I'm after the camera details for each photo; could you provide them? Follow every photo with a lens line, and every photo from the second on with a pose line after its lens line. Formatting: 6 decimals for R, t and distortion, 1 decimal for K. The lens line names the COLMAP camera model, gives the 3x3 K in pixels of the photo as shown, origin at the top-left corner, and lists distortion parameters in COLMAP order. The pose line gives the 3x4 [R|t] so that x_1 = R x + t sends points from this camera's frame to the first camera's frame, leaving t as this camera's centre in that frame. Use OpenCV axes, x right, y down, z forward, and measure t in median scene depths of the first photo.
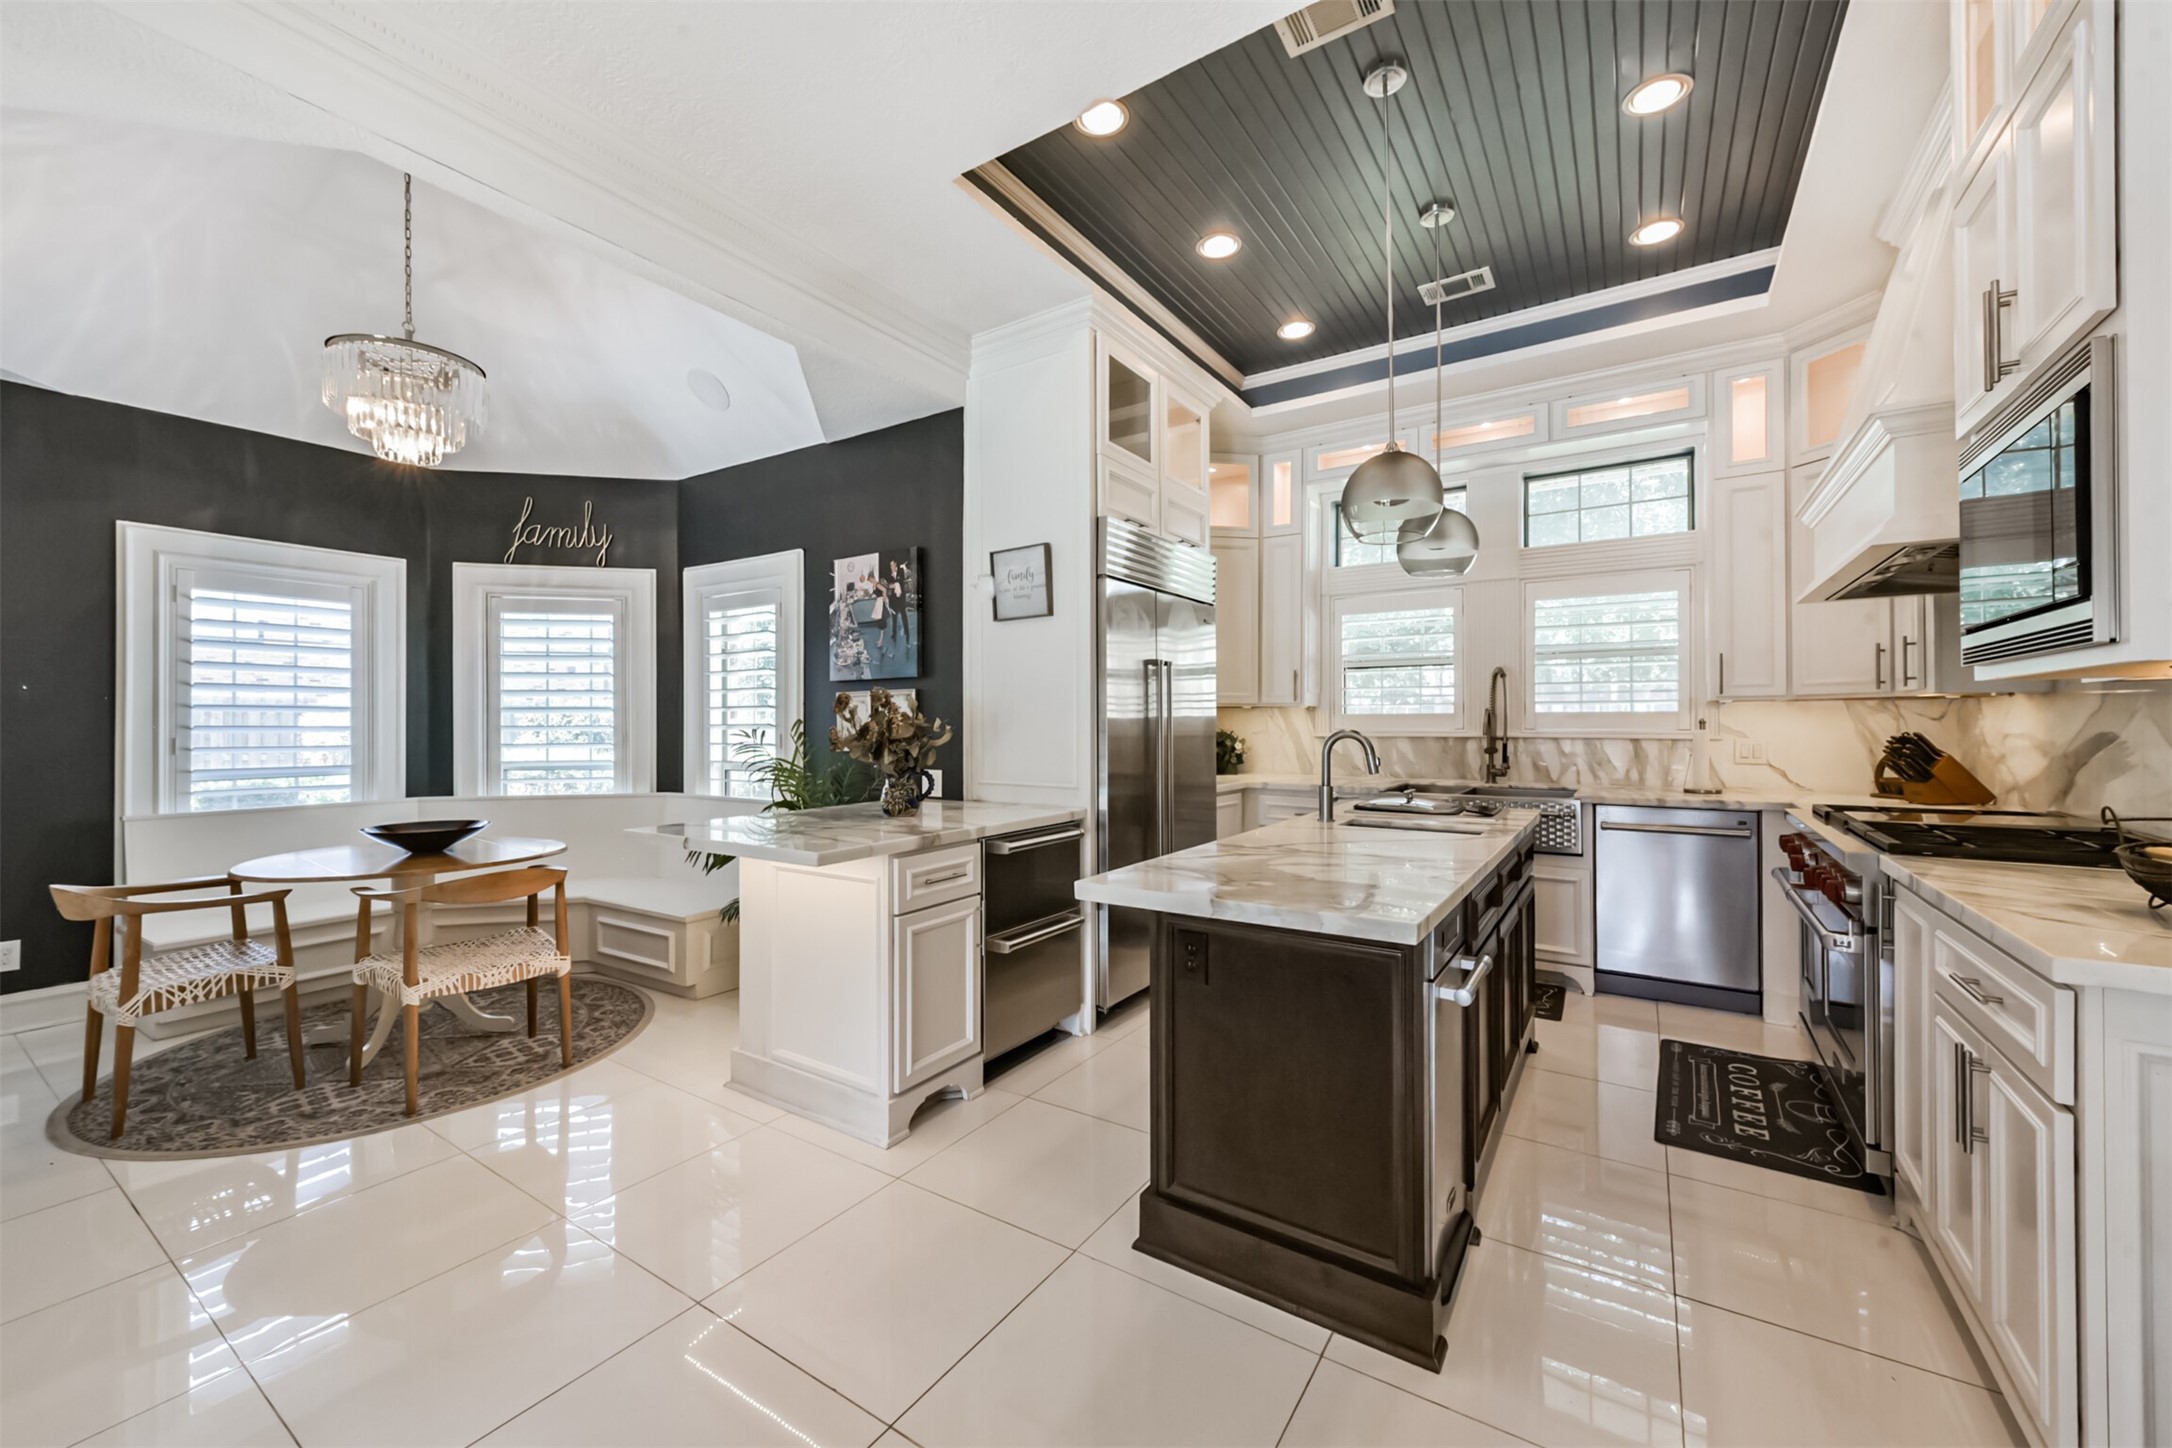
lens RADIAL K [[851.9, 0, 1083.5], [0, 851.9, 716.9], [0, 0, 1]] dist [0.009516, -0.003941]
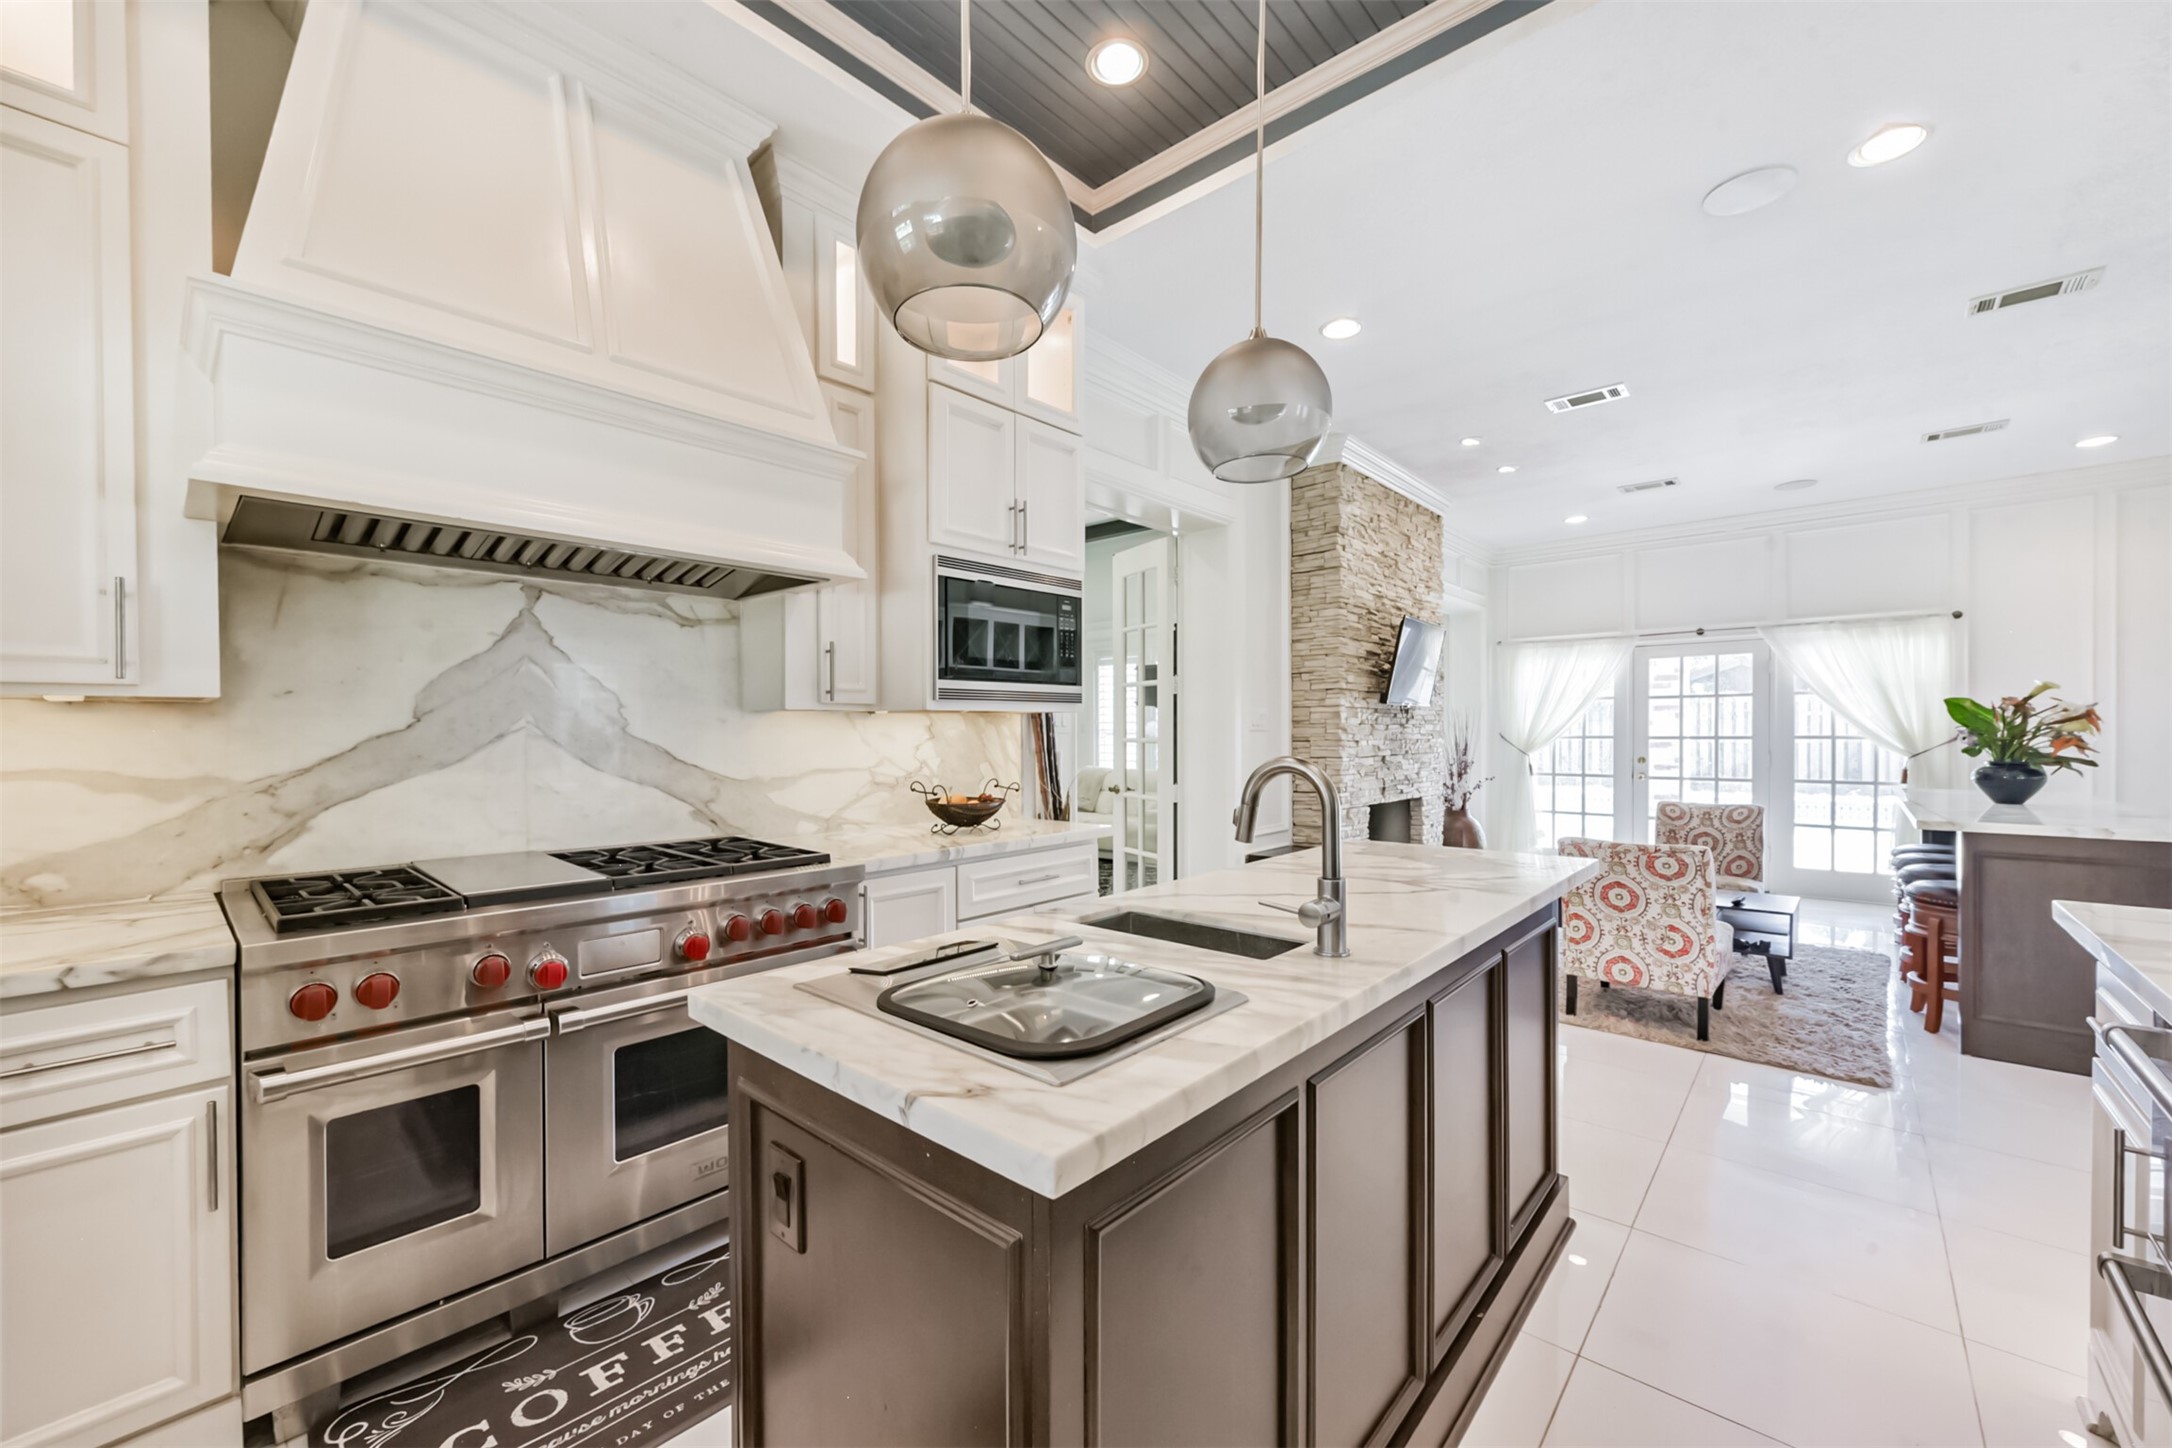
lens RADIAL K [[851.9, 0, 1075.3], [0, 851.9, 740.9], [0, 0, 1]] dist [0.009516, -0.003941]
pose [[-0.988347, 0.006502, 0.152076, 0.260758], [0.007627, 0.999948, 0.006815, 0.001245], [-0.152024, 0.007896, -0.988345, 1.096351]]
